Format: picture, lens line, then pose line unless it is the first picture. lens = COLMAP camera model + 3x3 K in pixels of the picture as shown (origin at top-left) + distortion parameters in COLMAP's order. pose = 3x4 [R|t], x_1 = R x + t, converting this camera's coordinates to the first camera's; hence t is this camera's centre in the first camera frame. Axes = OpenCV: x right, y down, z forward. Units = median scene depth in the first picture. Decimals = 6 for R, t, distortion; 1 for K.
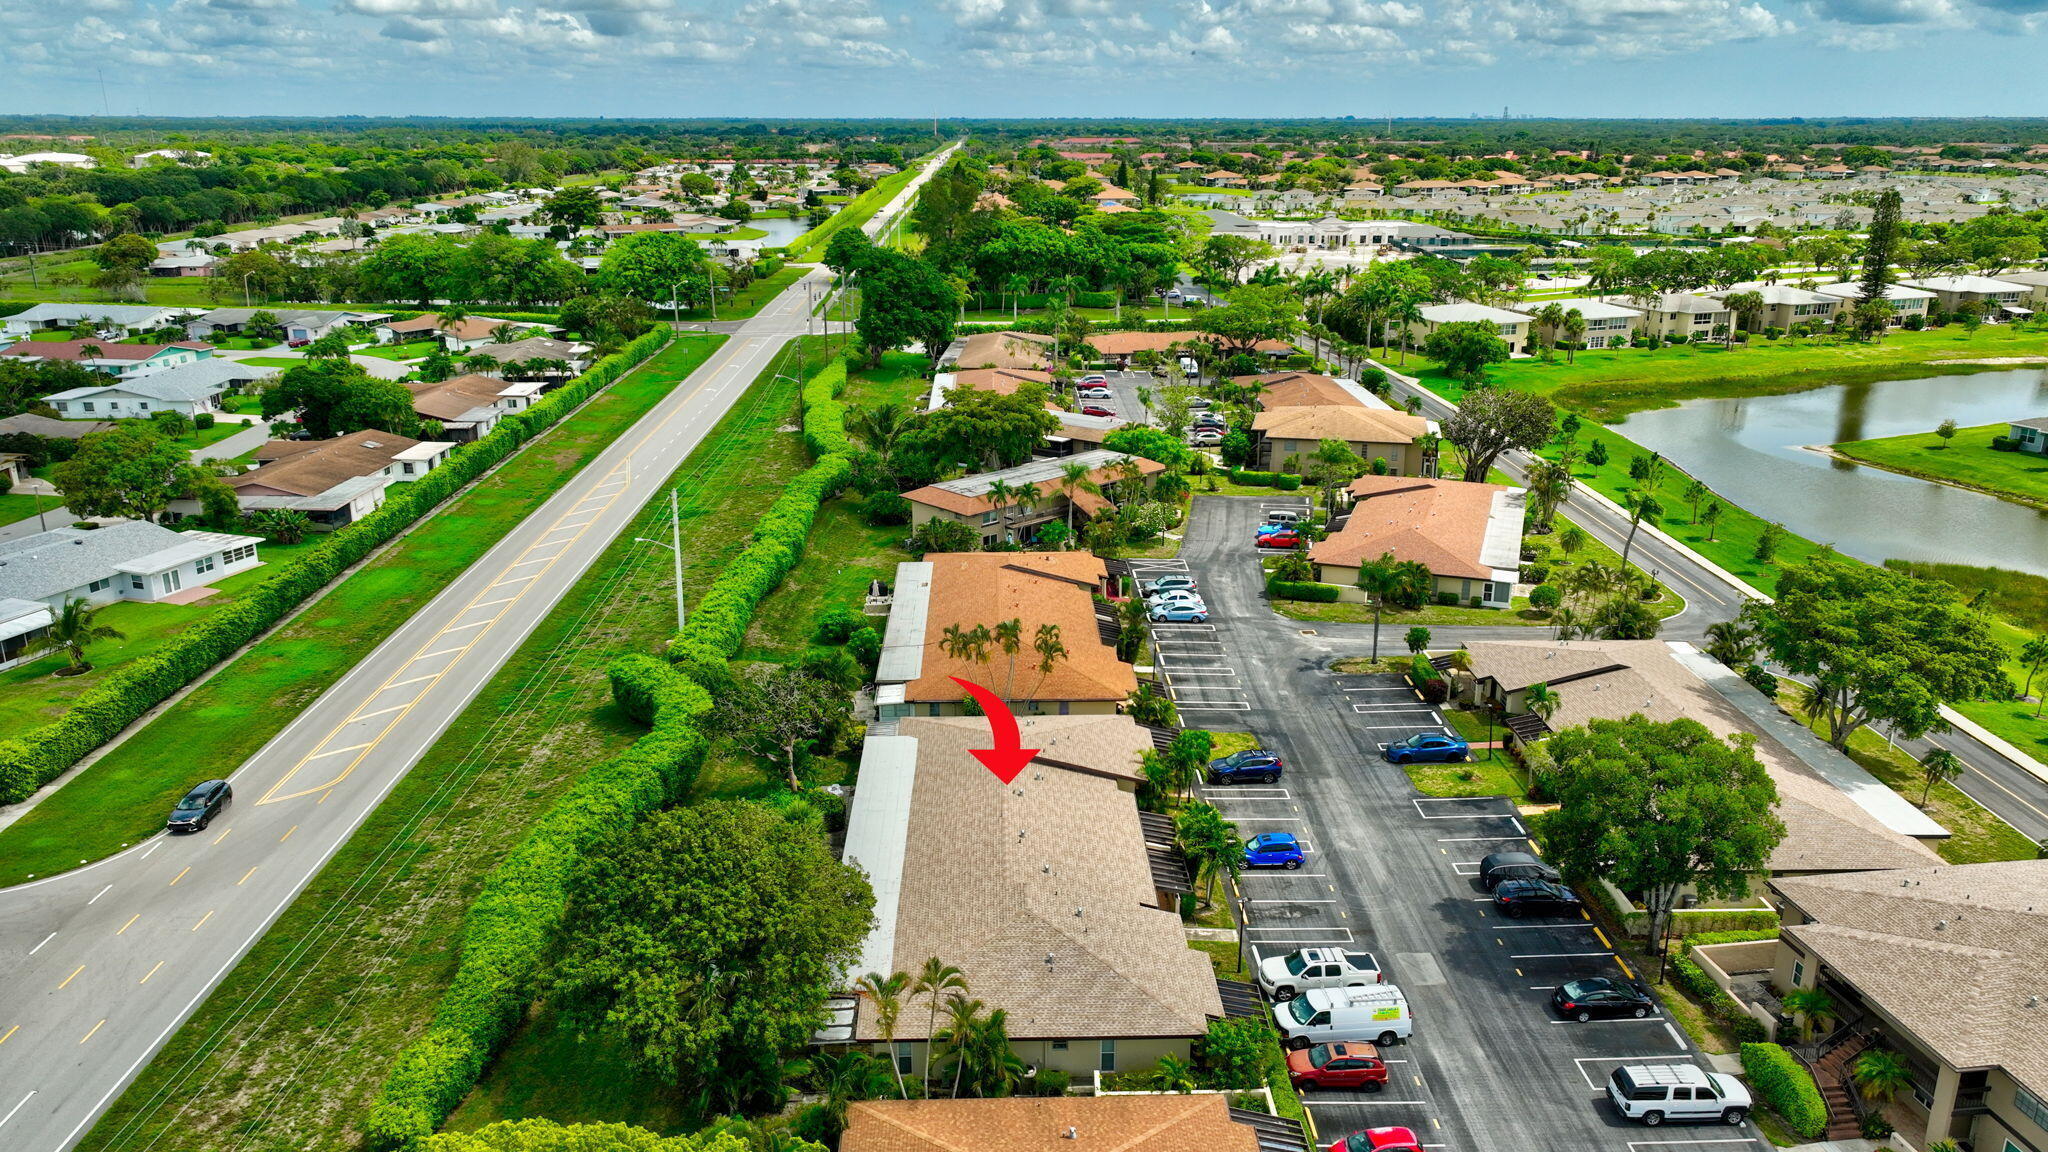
lens RADIAL K [[1467.4, 0, 1020.6], [0, 1467.4, 558.1], [0, 0, 1]] dist [0.004967, 0.006010]
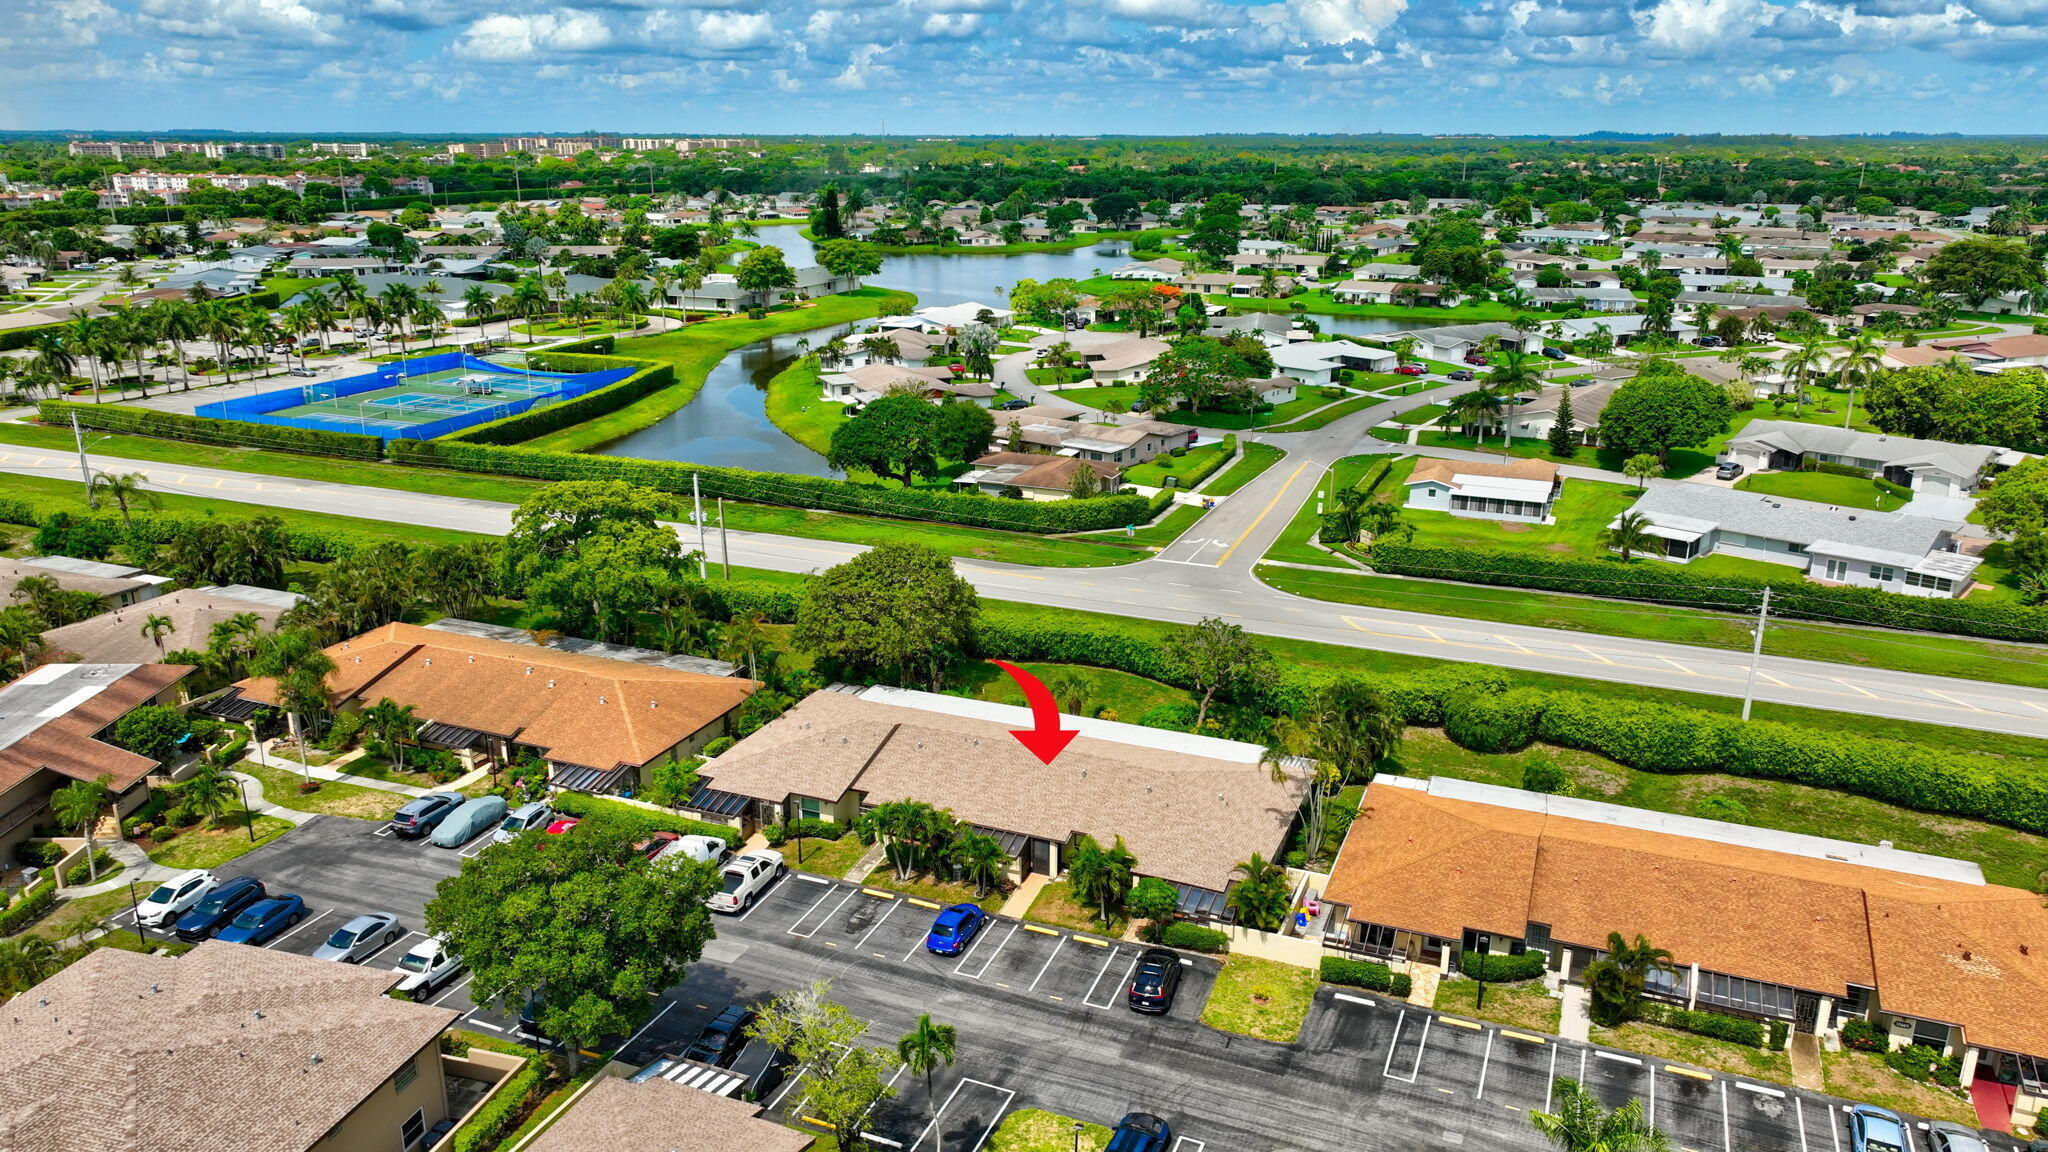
lens RADIAL K [[1453.4, 0, 1032.1], [0, 1453.4, 555.1], [0, 0, 1]] dist [0.003942, 0.014886]
pose [[-0.395024, 0.258356, -0.881594, 0.590533], [-0.268456, 0.885289, 0.379729, -0.242153], [0.878571, 0.386671, -0.280353, 0.797373]]
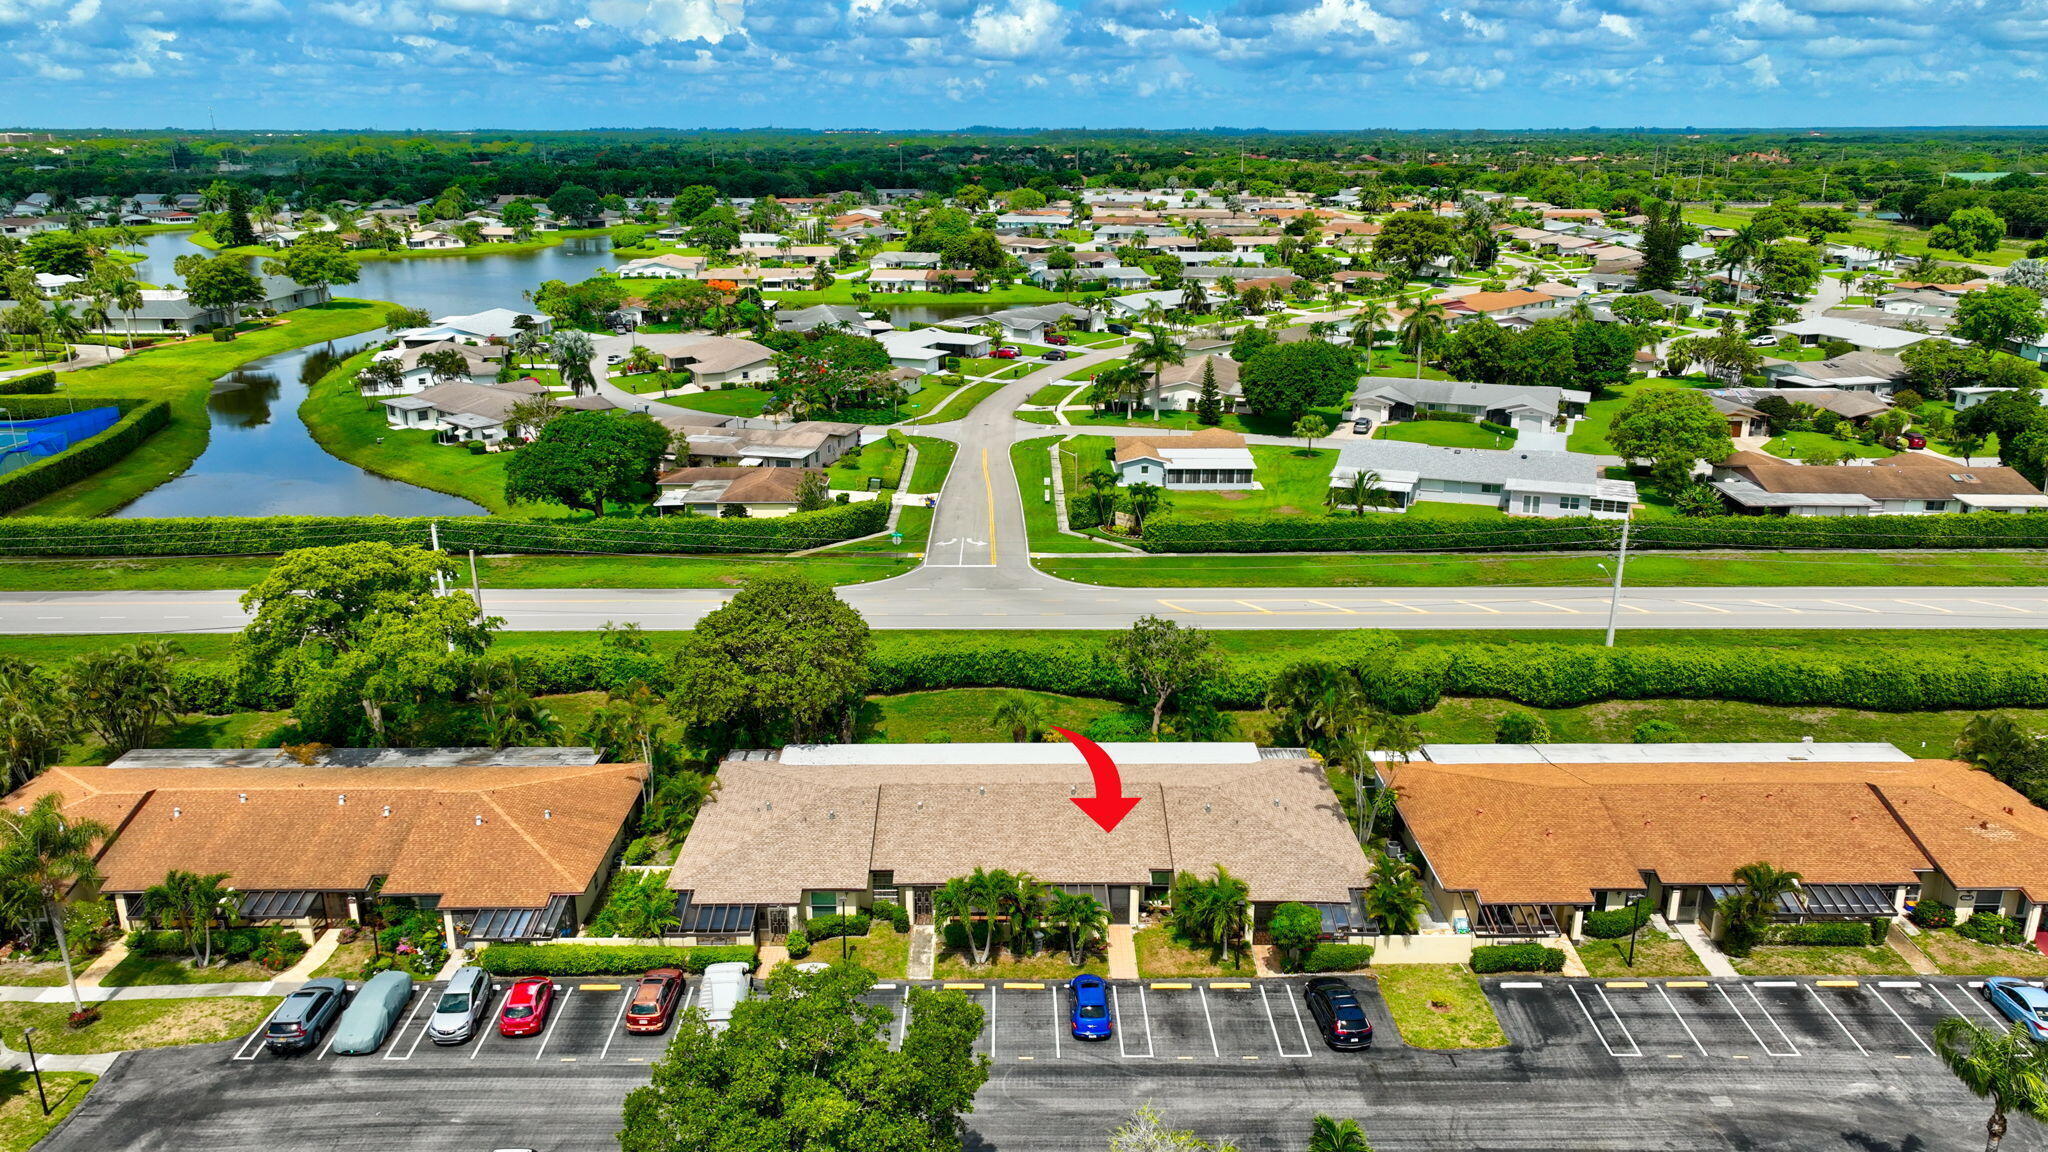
lens RADIAL K [[1453.4, 0, 1033.7], [0, 1453.4, 594.6], [0, 0, 1]] dist [0.003942, 0.014886]
pose [[-0.007015, 0.308257, -0.951277, 0.561751], [-0.290155, 0.909746, 0.296938, -0.150432], [0.956954, 0.278101, 0.083061, 0.556316]]
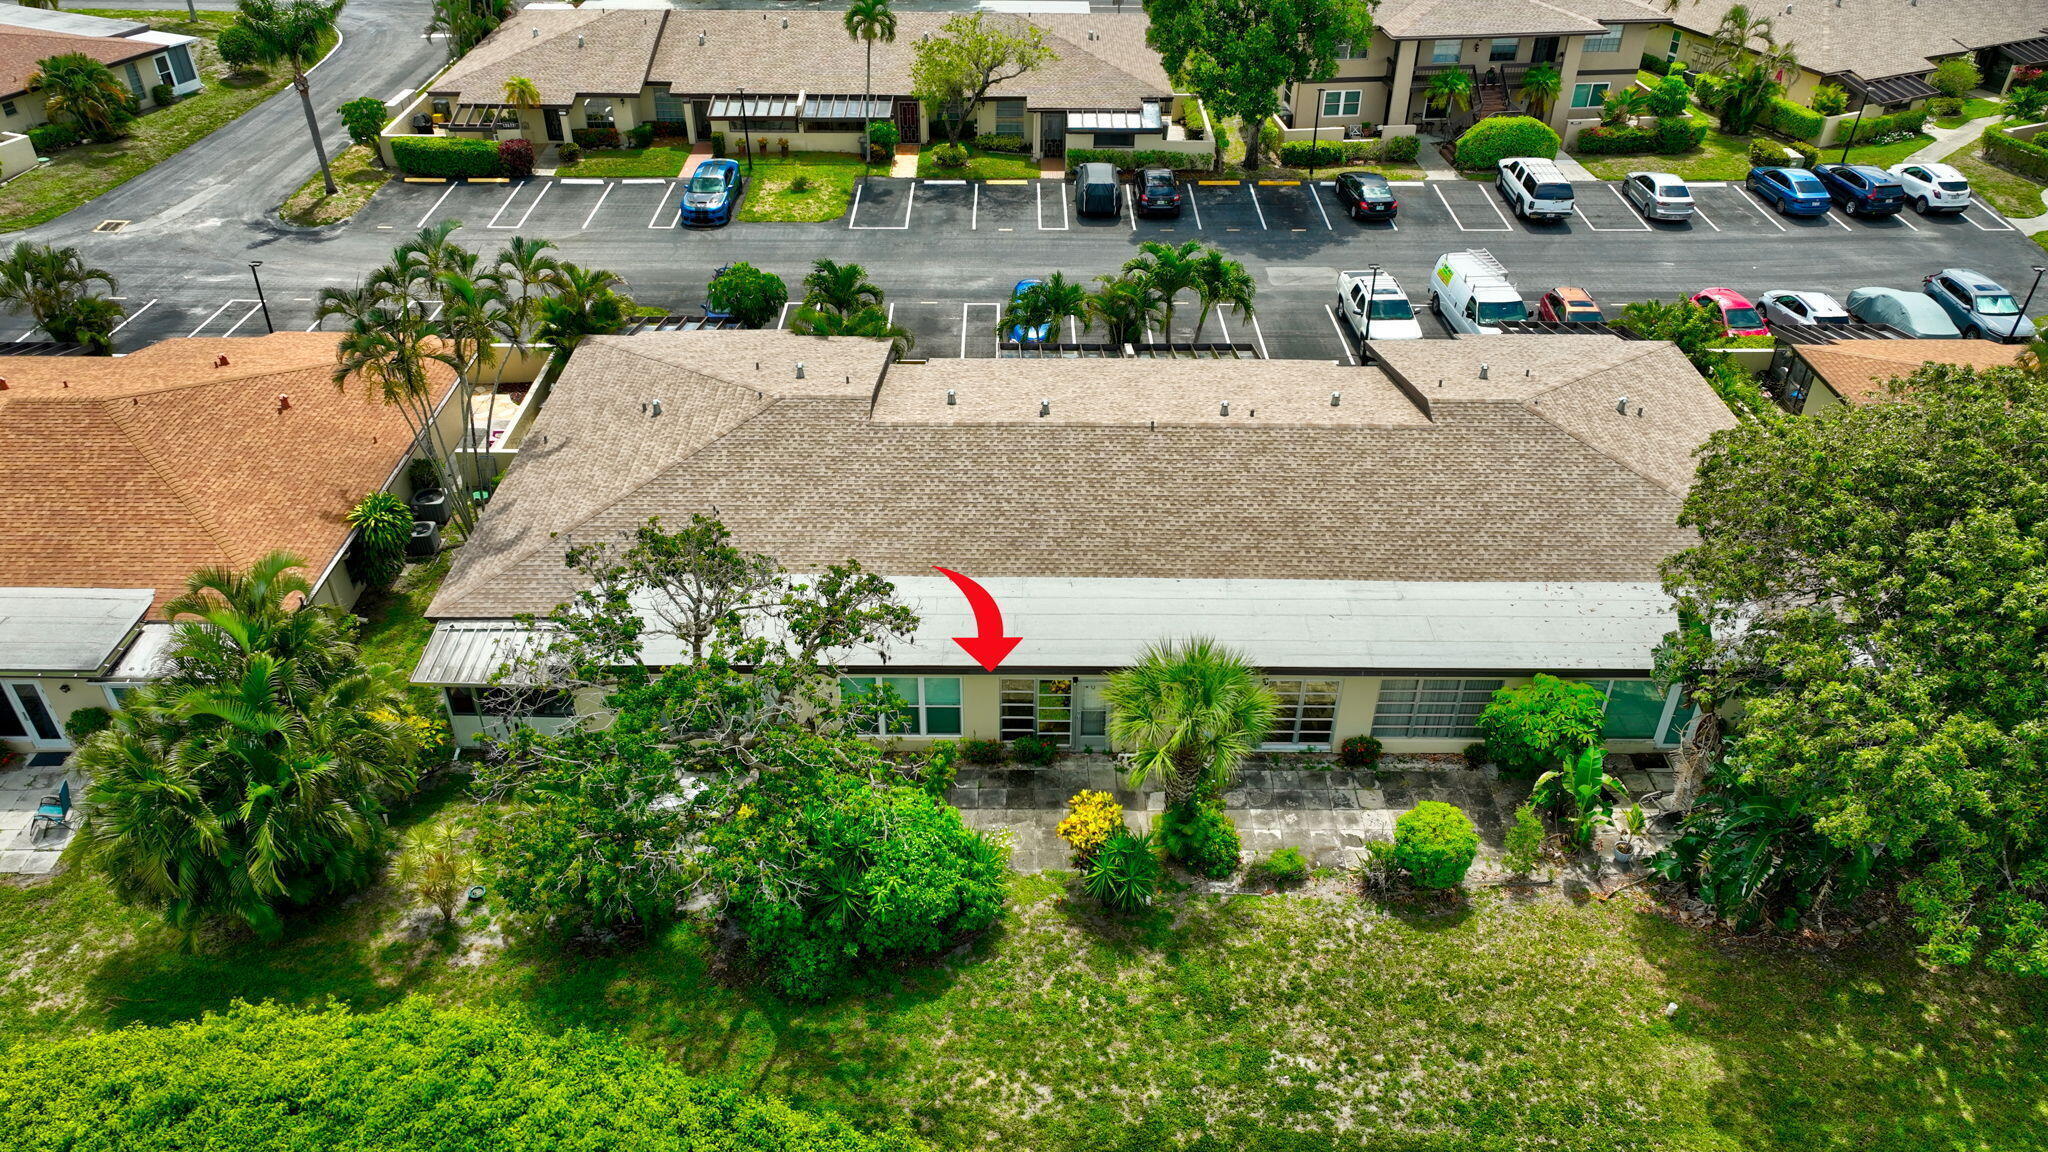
lens RADIAL K [[1453.4, 0, 1027.4], [0, 1453.4, 571.4], [0, 0, 1]] dist [0.003942, 0.014886]
pose [[0.020891, -0.571246, 0.820513, -0.277915], [0.281758, 0.790791, 0.543380, -0.039964], [-0.959258, 0.219834, 0.177473, 0.602209]]
